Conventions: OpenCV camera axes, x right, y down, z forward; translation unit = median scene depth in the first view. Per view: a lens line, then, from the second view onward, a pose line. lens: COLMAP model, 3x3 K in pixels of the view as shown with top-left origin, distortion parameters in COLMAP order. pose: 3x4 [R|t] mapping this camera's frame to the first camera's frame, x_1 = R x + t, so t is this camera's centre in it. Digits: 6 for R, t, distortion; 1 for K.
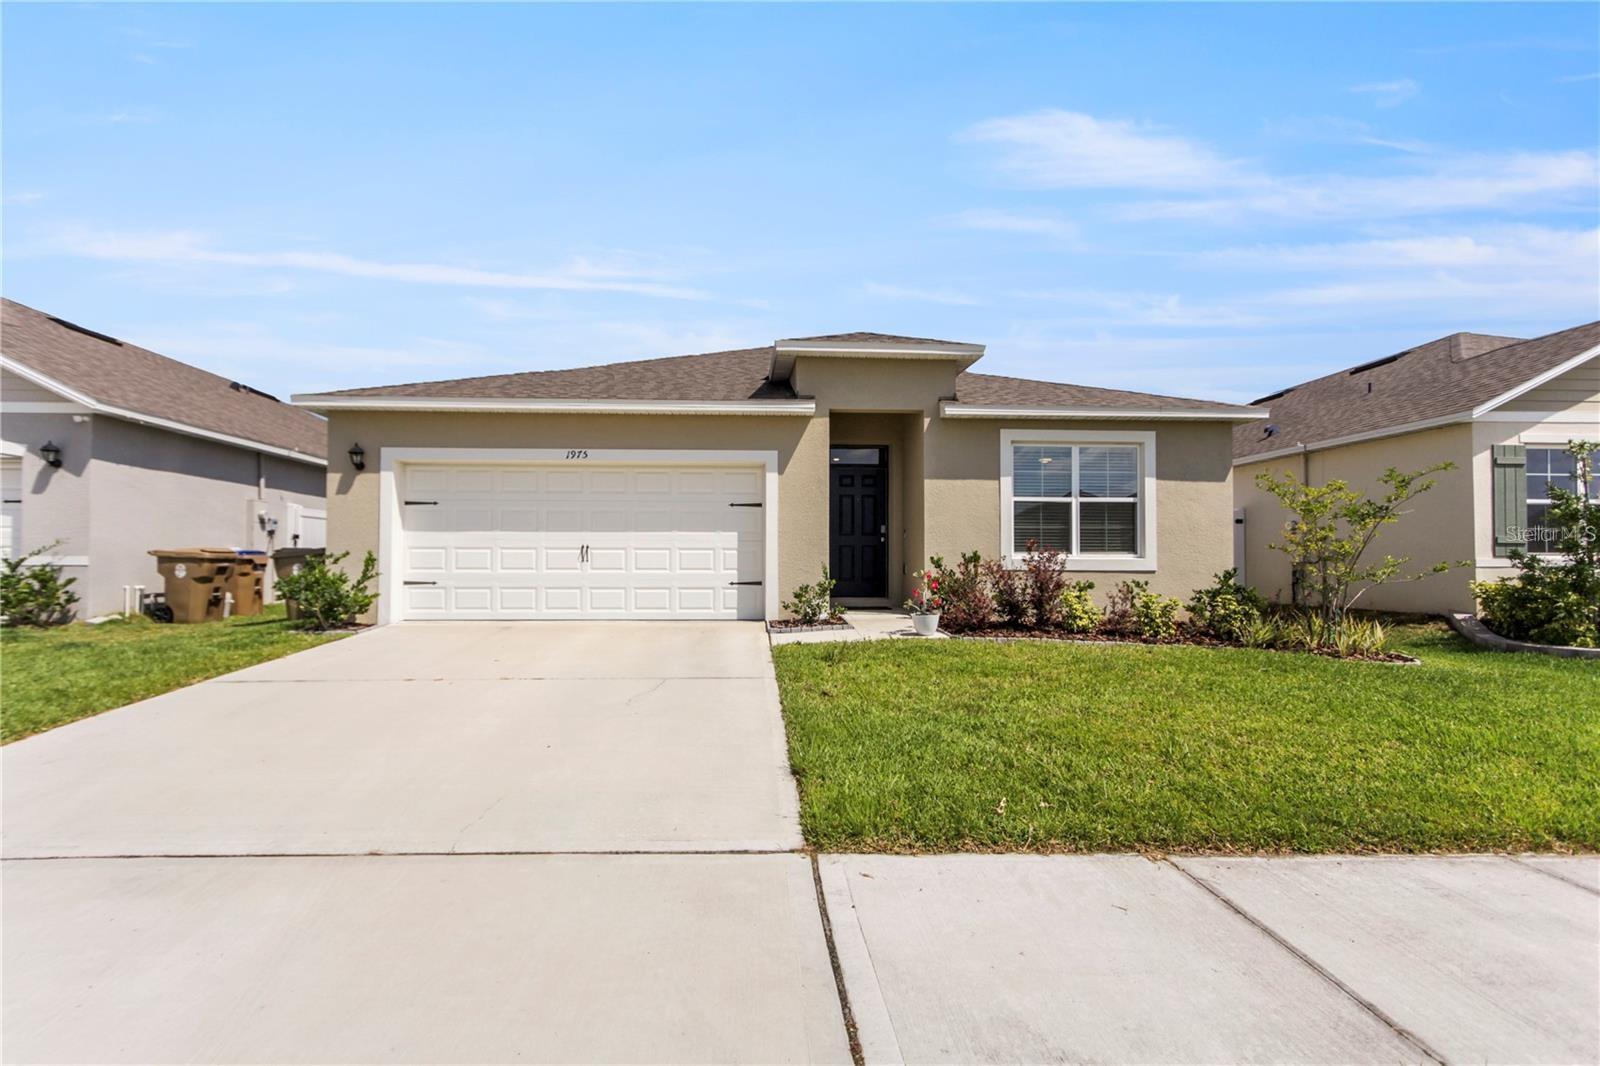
lens RADIAL K [[742.0, 0, 793.9], [0, 742.0, 533.0], [0, 0, 1]] dist [0.003130, 0.001831]
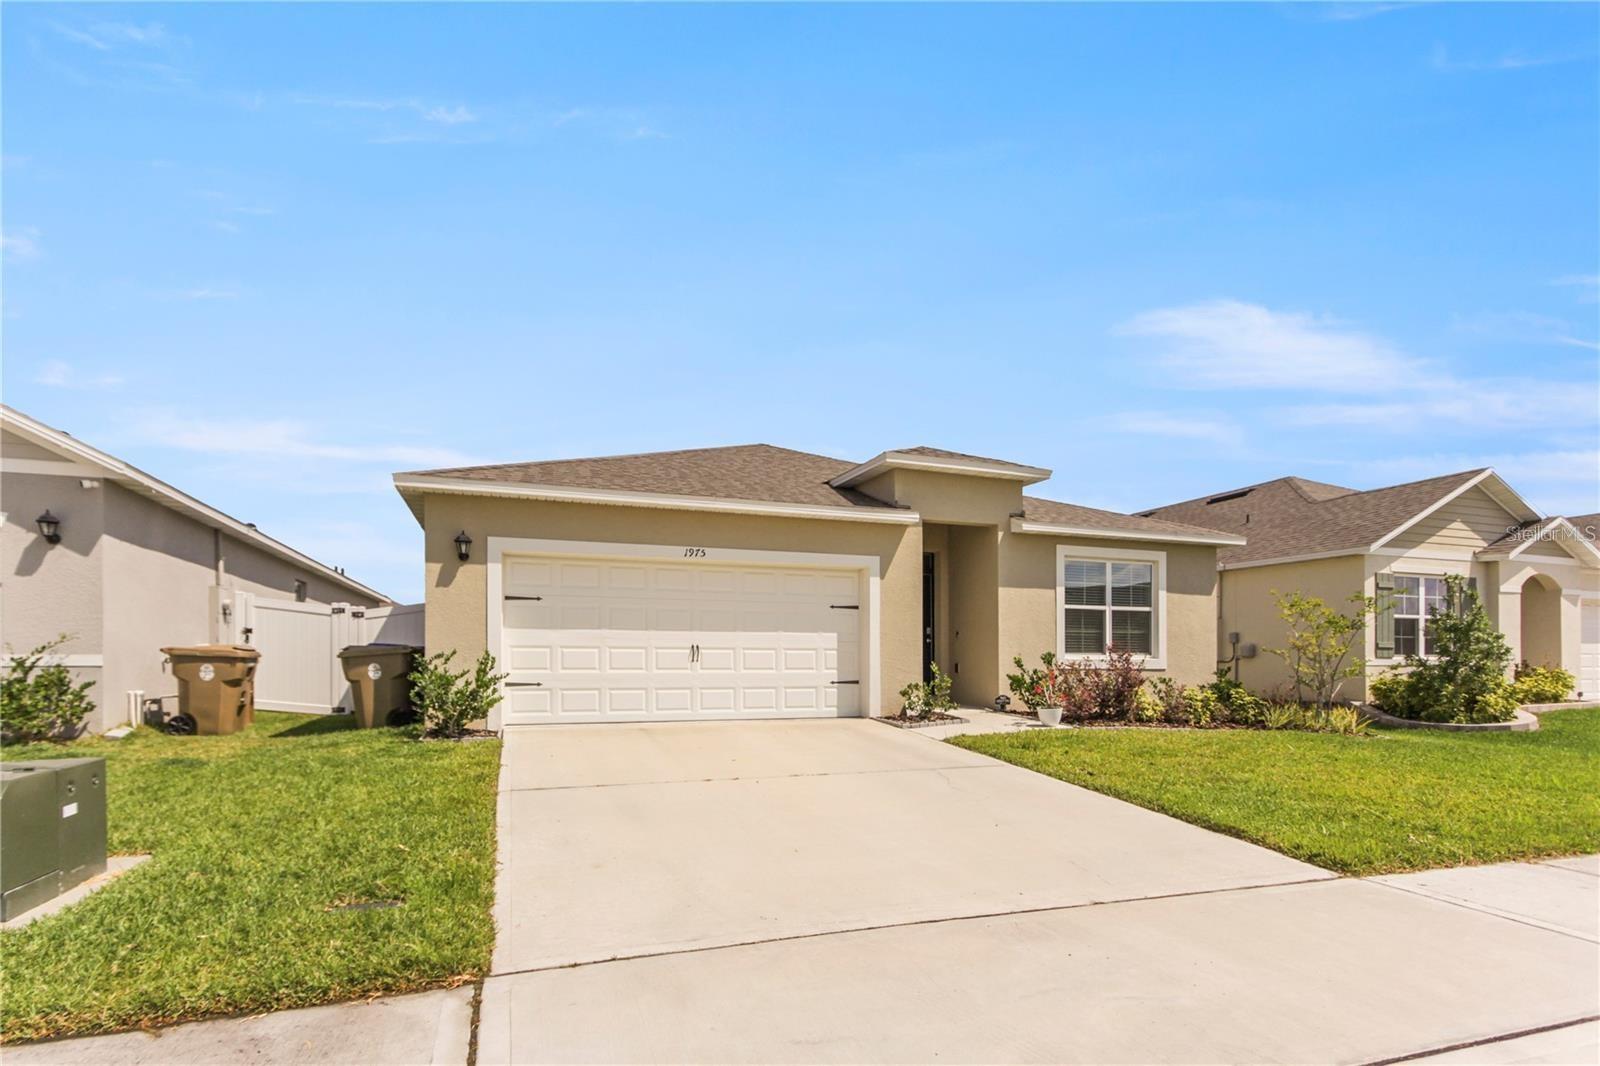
lens RADIAL K [[774.3, 0, 796.1], [0, 774.3, 636.1], [0, 0, 1]] dist [0.003062, -0.000085]
pose [[0.958935, 0.009484, 0.283467, -0.441361], [-0.011747, 0.999911, 0.006283, -0.002815], [-0.283382, -0.009355, 0.958962, -0.022862]]
